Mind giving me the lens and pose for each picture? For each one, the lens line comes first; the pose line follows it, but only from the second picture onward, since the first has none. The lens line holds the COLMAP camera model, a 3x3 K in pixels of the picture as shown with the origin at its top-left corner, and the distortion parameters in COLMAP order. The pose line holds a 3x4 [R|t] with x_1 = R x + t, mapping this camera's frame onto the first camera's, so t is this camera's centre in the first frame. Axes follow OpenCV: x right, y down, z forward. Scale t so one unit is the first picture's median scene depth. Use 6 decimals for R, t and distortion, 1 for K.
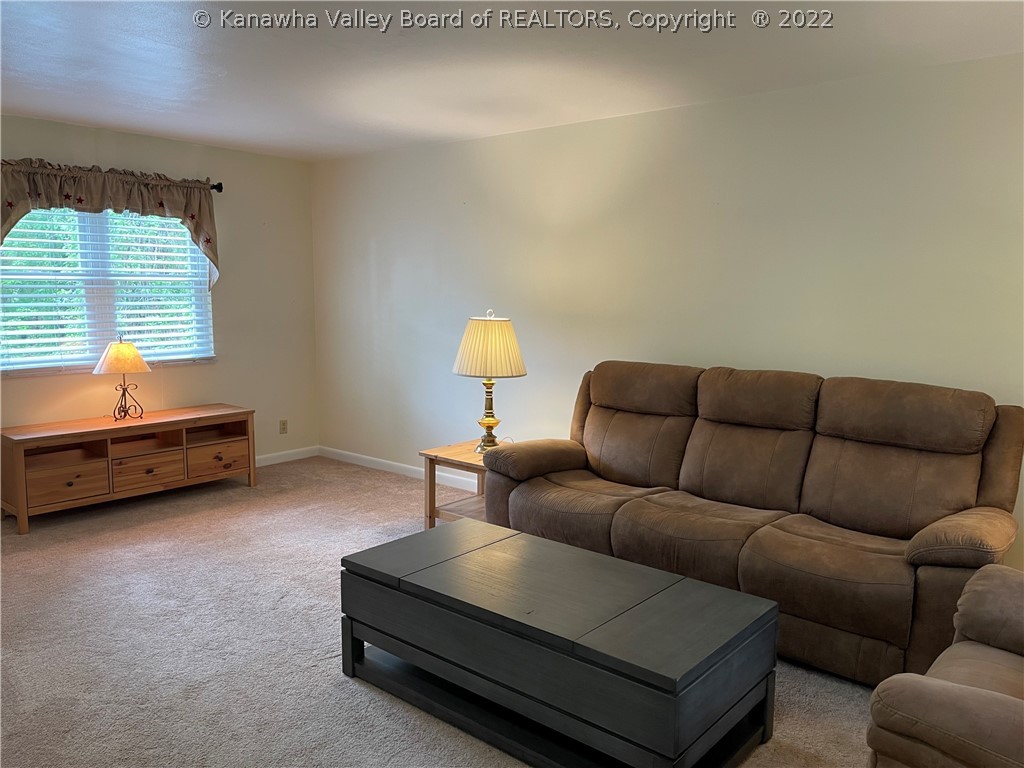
lens RADIAL K [[786.1, 0, 512.0], [0, 786.1, 384.0], [0, 0, 1]] dist [0.113981, -0.137443]
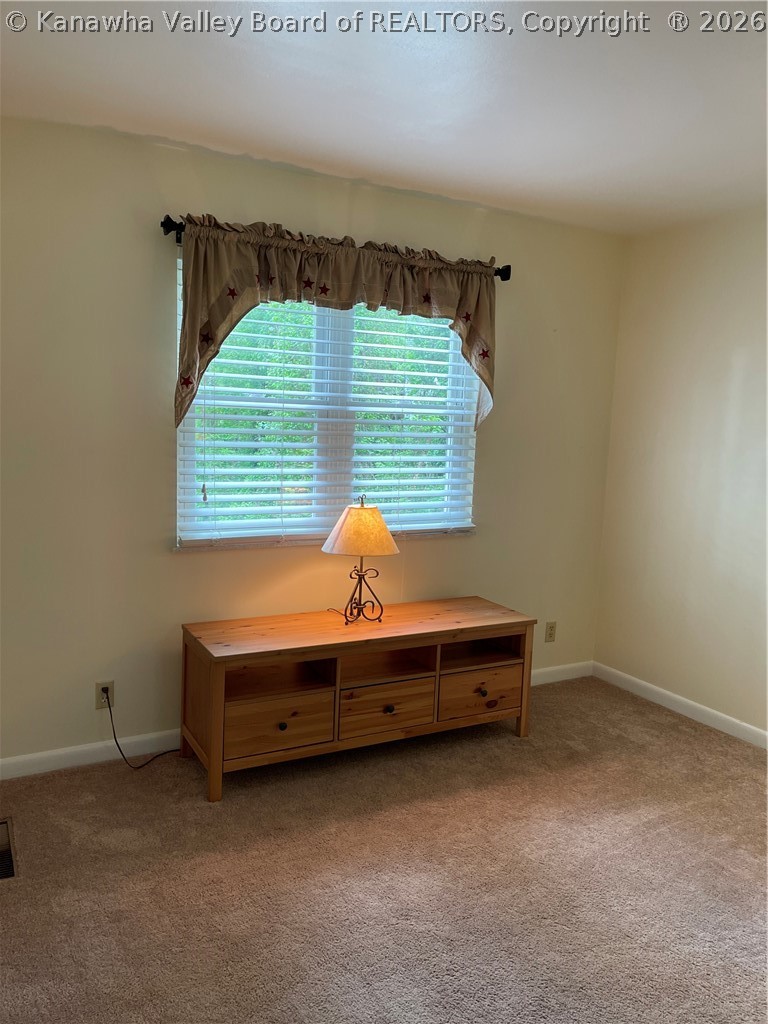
lens RADIAL K [[786.1, 0, 384.0], [0, 786.1, 512.0], [0, 0, 1]] dist [0.113981, -0.137443]
pose [[0.940073, 0.070070, -0.333696, -0.248512], [-0.071634, 0.997402, 0.007630, -0.052063], [0.333364, 0.016731, 0.942650, 0.386176]]
